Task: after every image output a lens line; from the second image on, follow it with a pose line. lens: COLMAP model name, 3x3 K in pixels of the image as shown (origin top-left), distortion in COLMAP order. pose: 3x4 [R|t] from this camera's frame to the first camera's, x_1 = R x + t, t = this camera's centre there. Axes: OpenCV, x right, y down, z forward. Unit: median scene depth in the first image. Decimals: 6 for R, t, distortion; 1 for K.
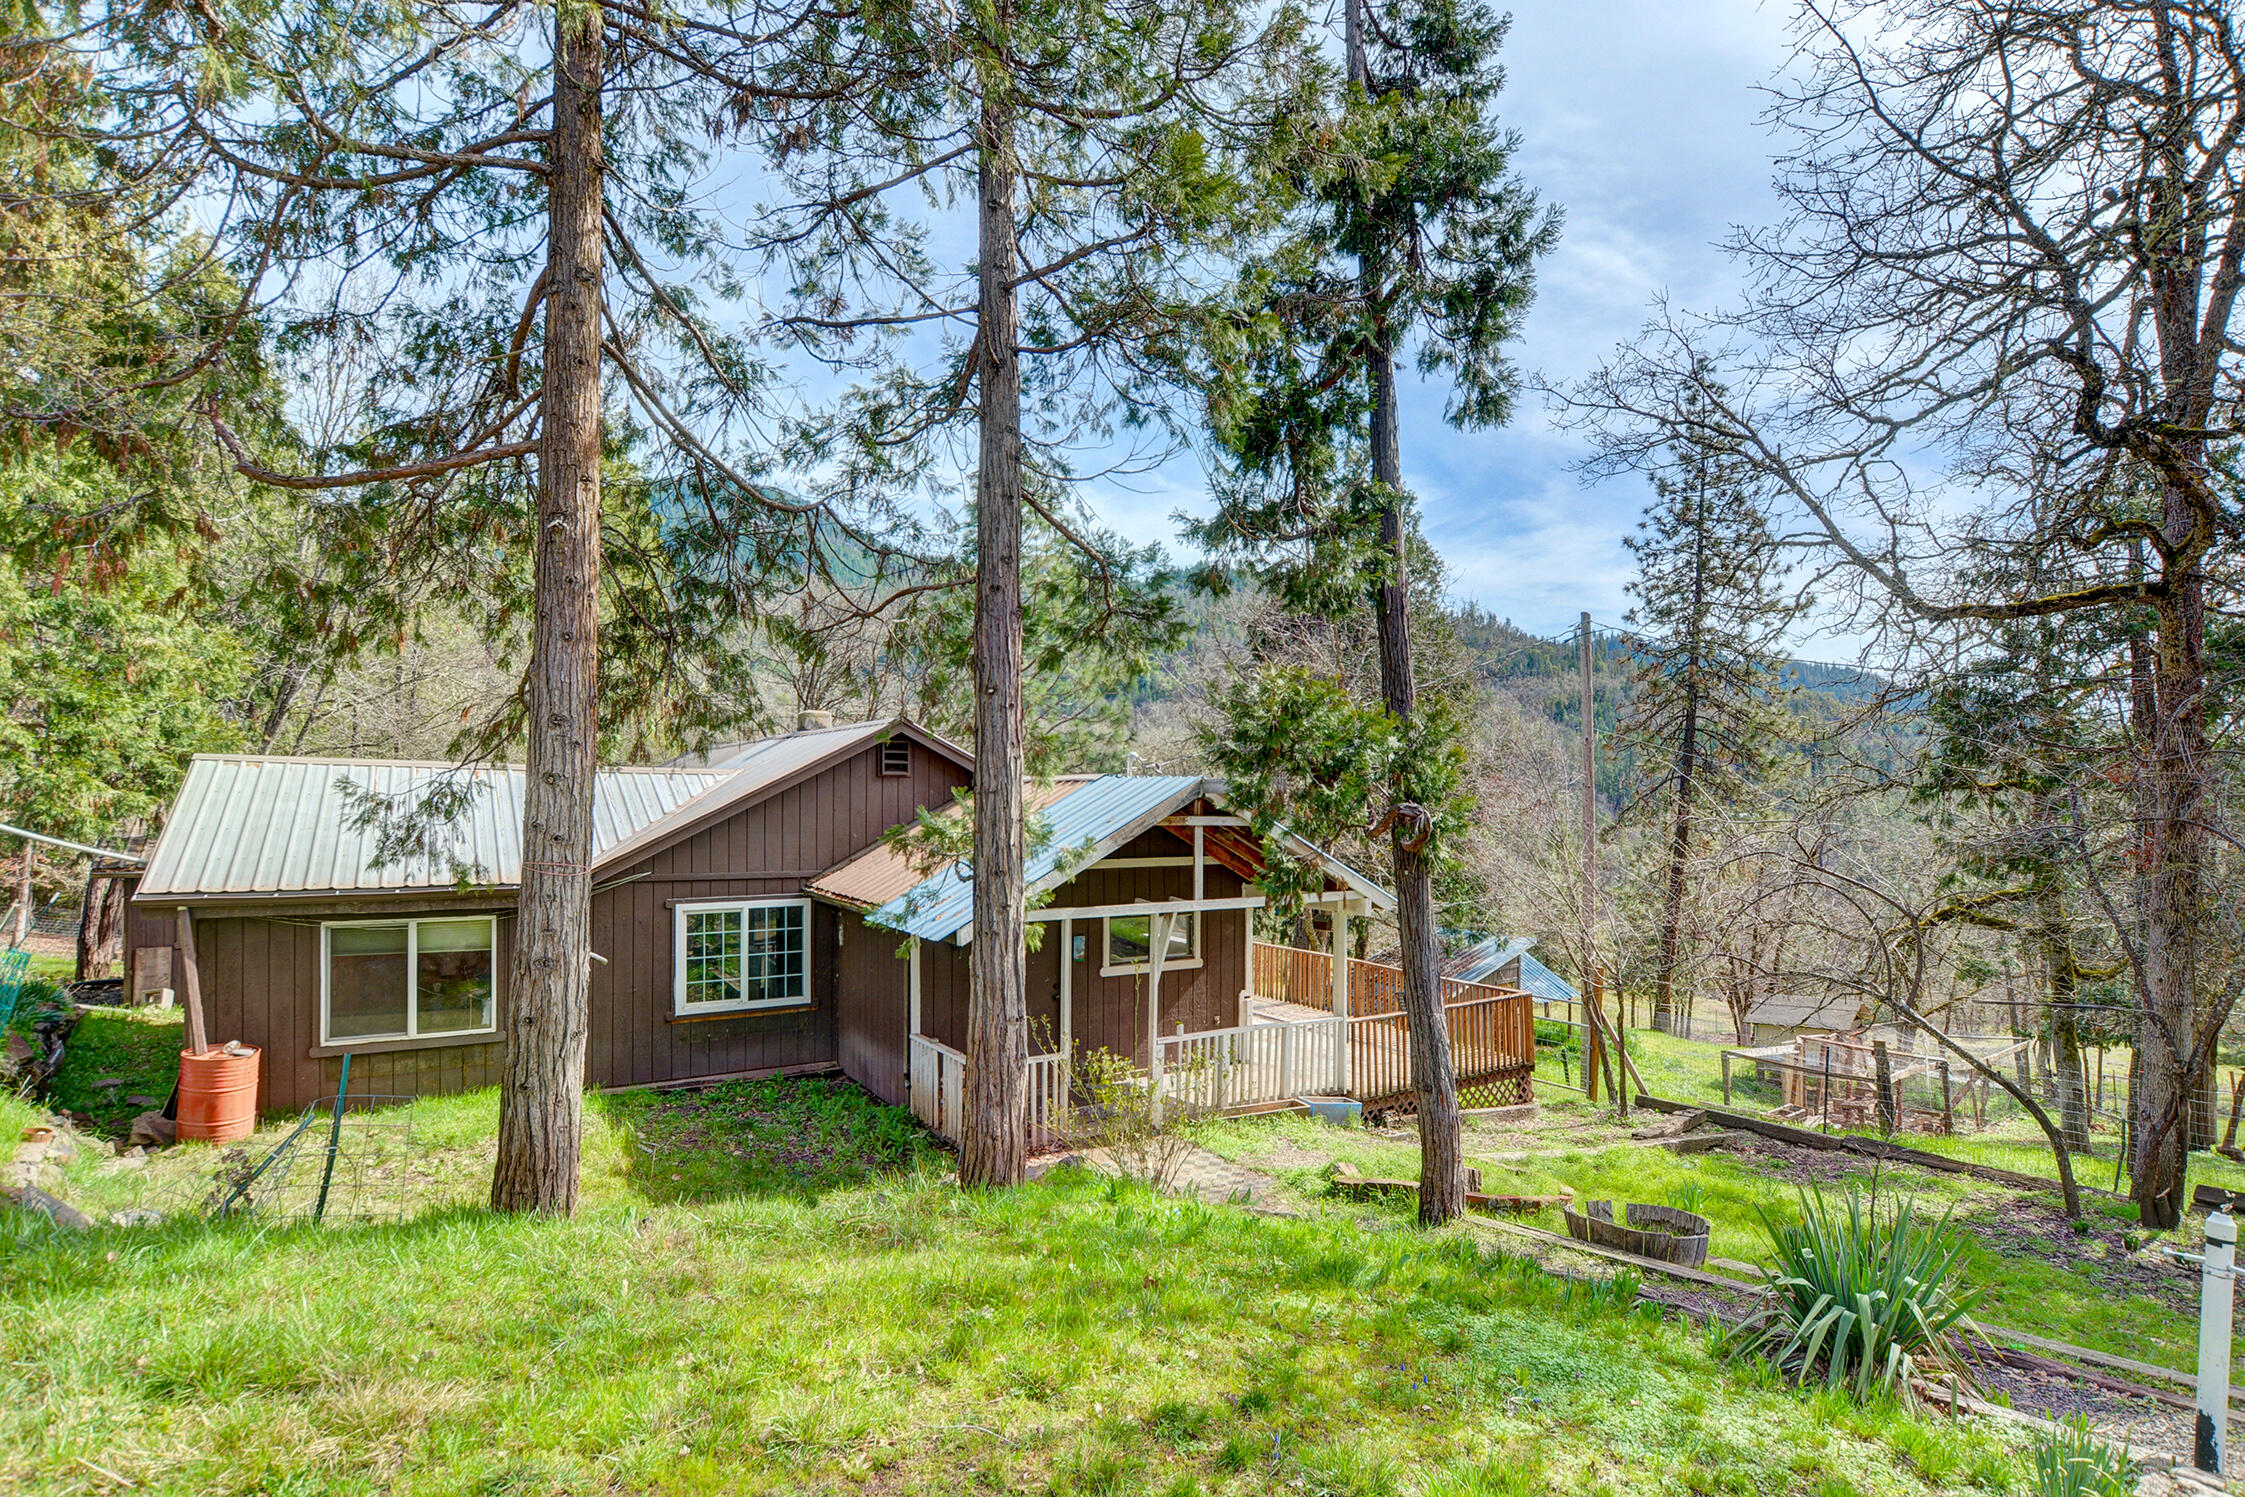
lens RADIAL K [[1112.4, 0, 1132.0], [0, 1112.4, 789.1], [0, 0, 1]] dist [-0.024734, -0.000671]
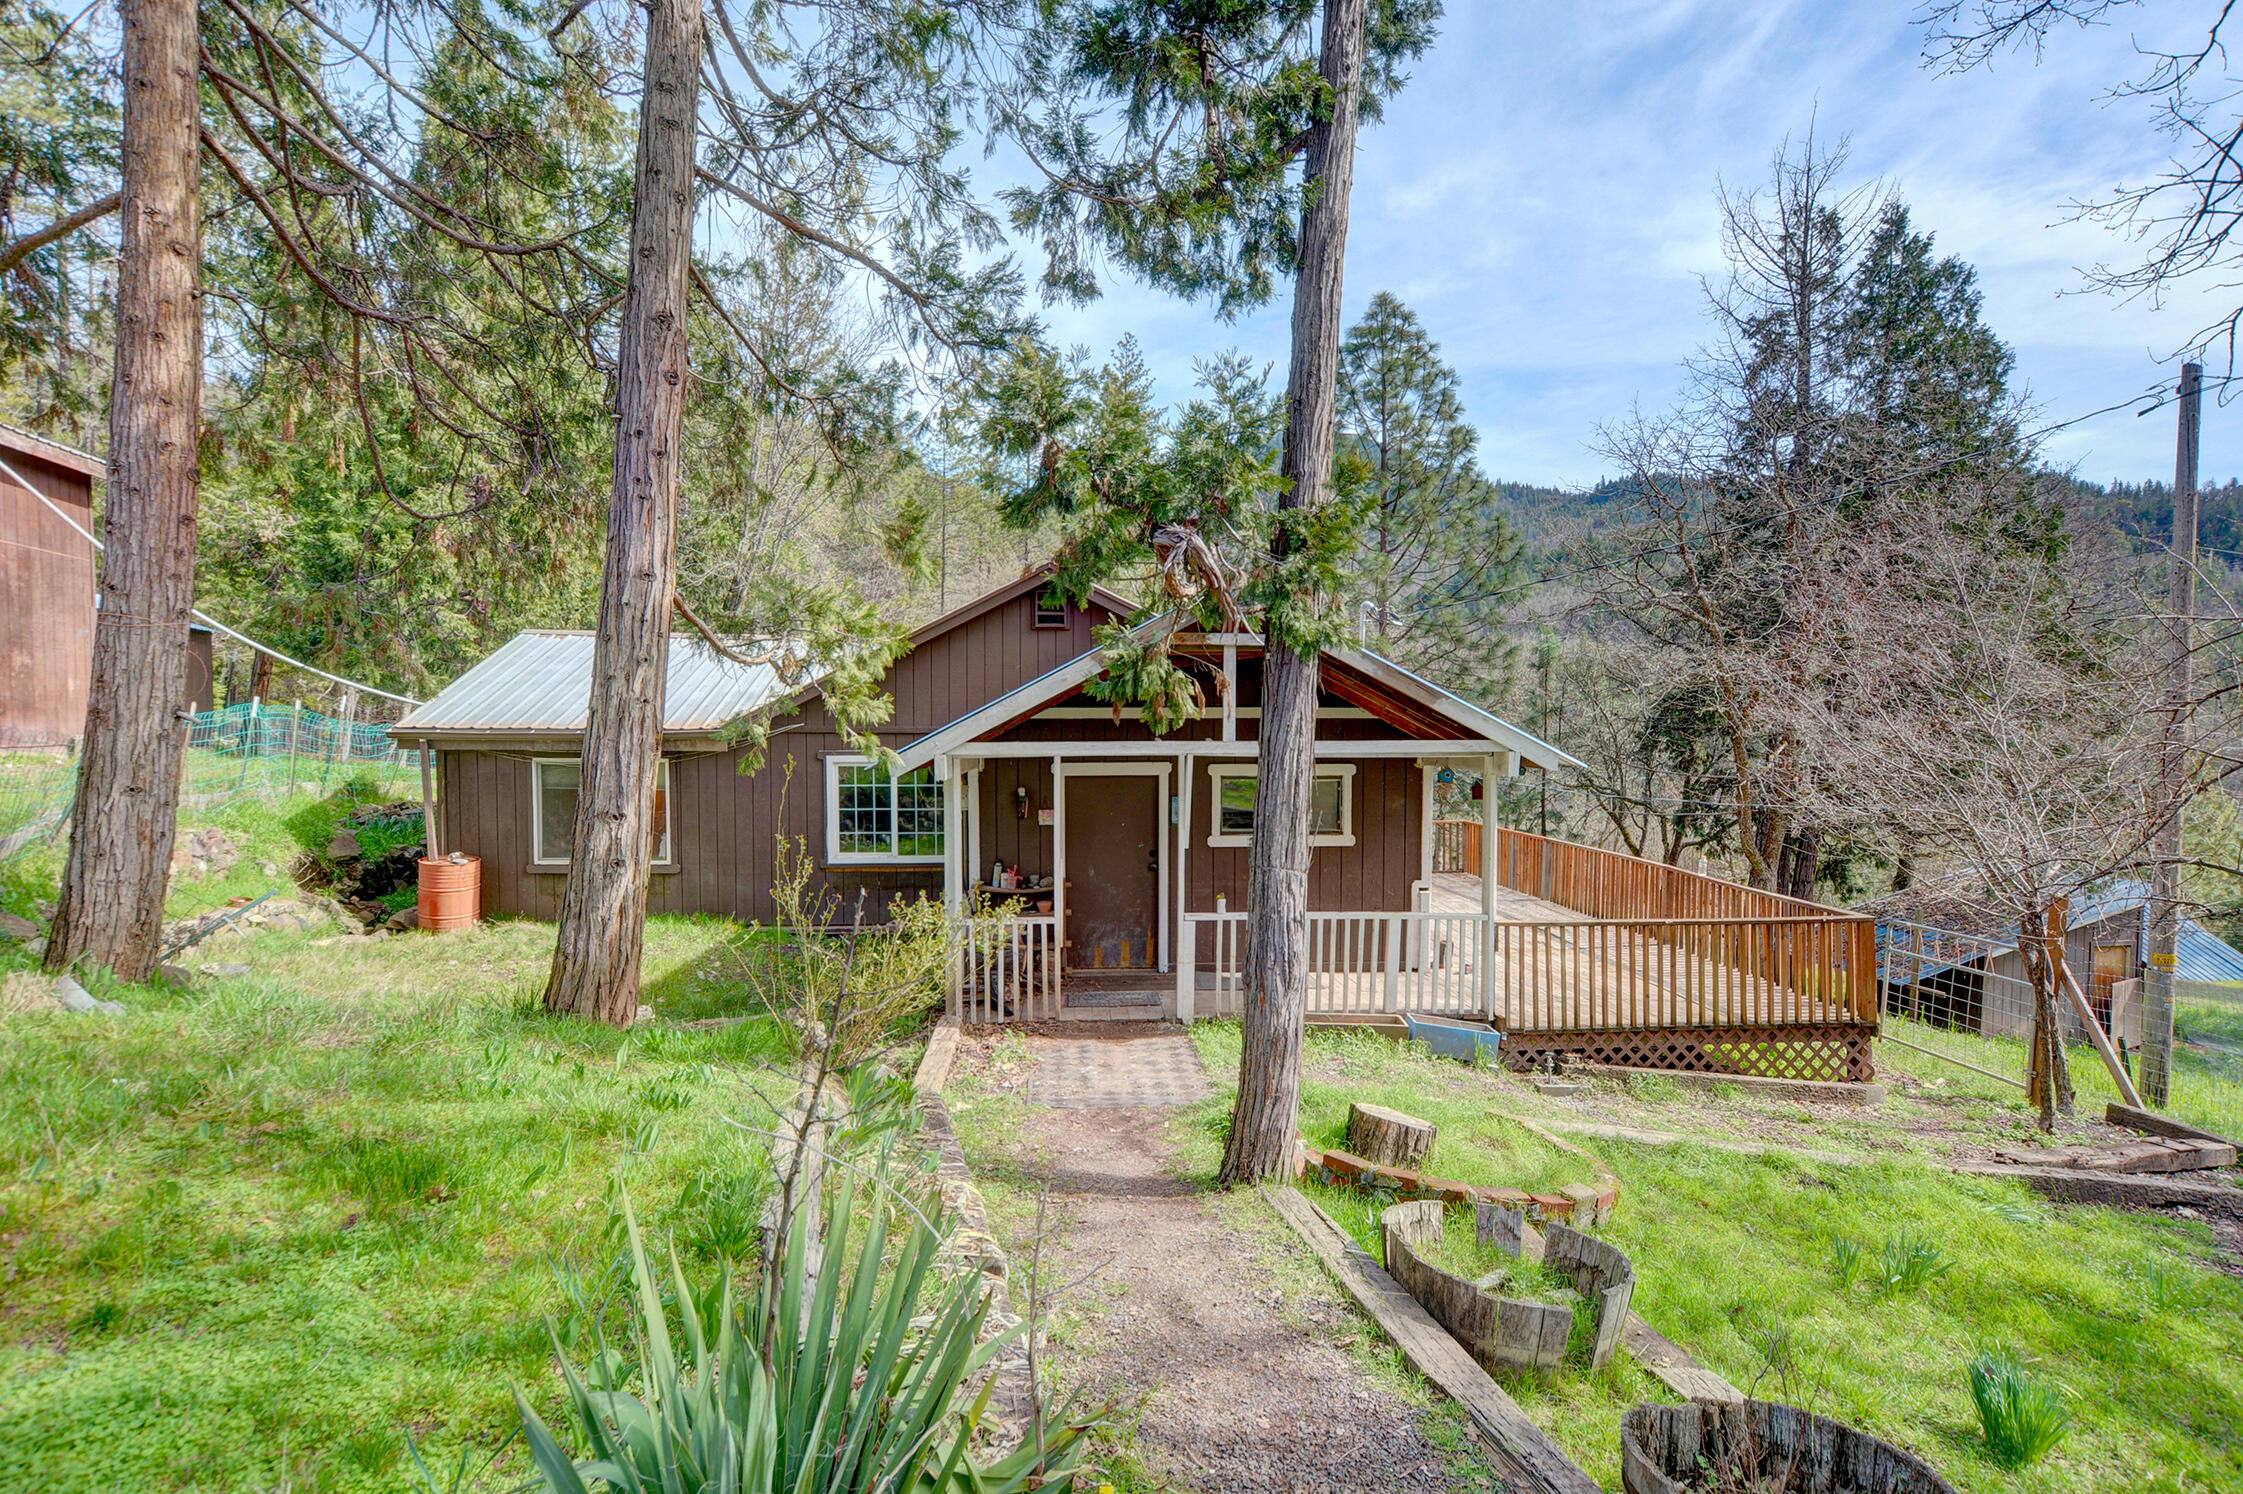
lens RADIAL K [[1083.1, 0, 1115.6], [0, 1083.1, 758.1], [0, 0, 1]] dist [0.008050, -0.000316]
pose [[0.875230, 0.011822, -0.483563, 0.369783], [0.006613, 0.999315, 0.036399, 0.086097], [0.483662, -0.035056, 0.874553, 0.302483]]
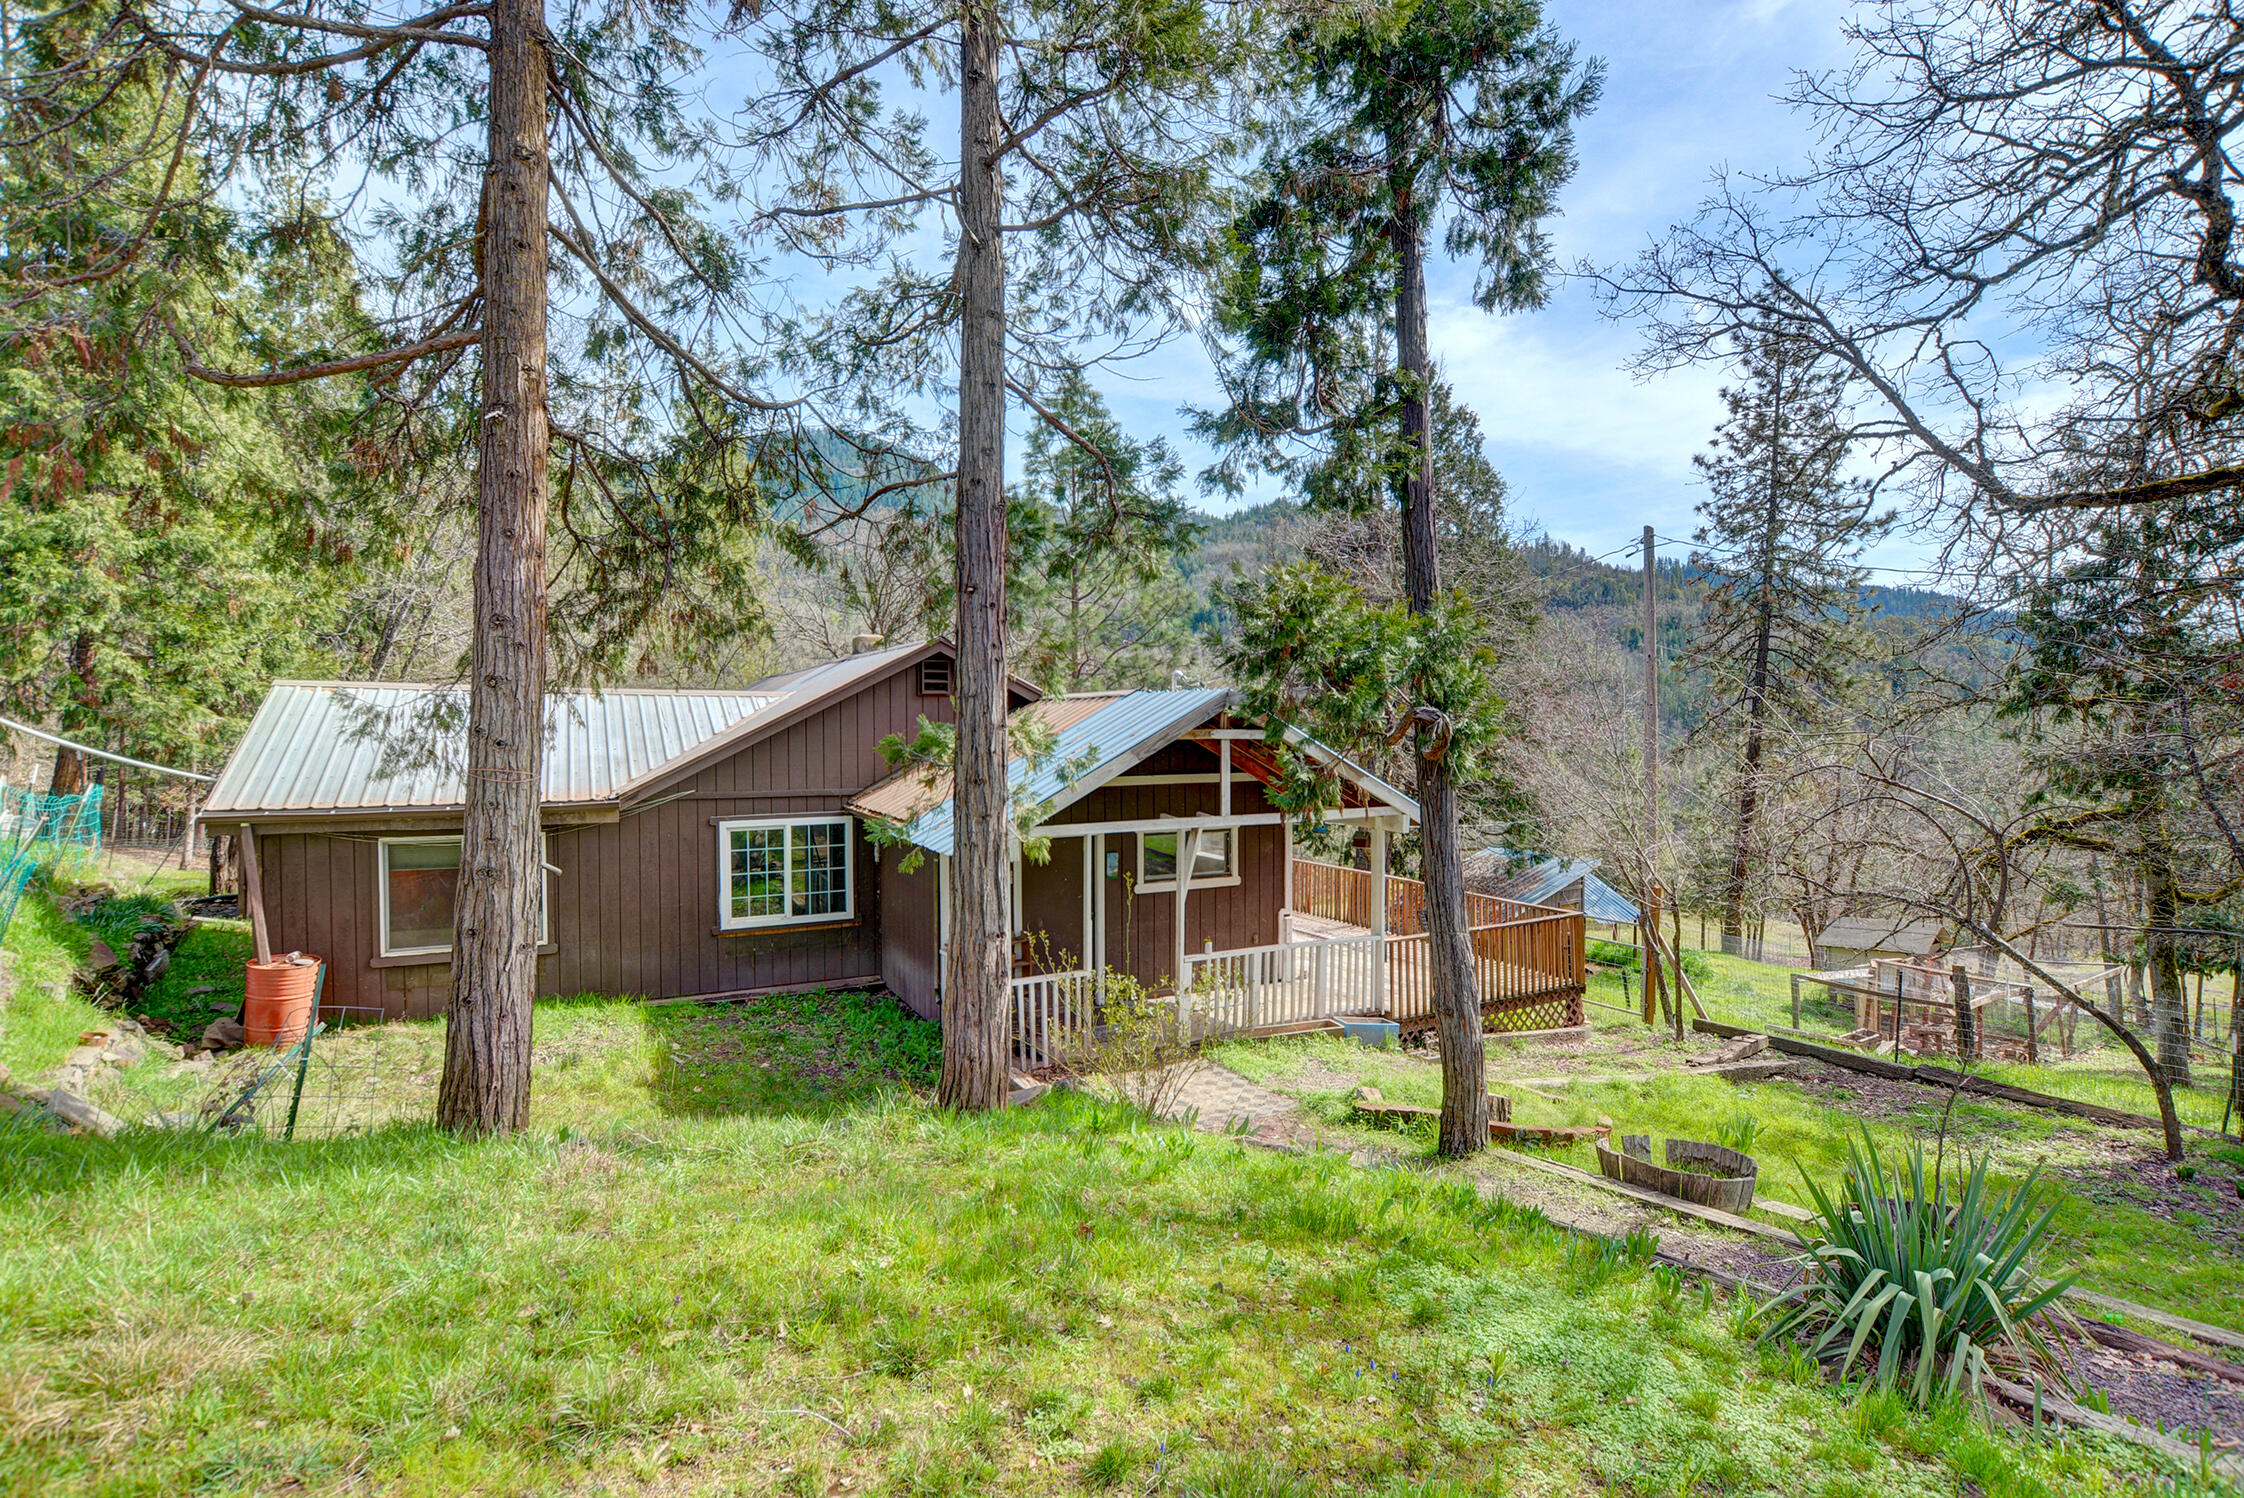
lens RADIAL K [[1063.7, 0, 1130.8], [0, 1063.7, 747.3], [0, 0, 1]] dist [-0.026945, 0.001797]
pose [[0.997128, -0.005406, -0.075538, 0.049208], [0.007465, 0.999607, 0.027008, 0.014324], [0.075362, -0.027495, 0.996777, 0.067529]]
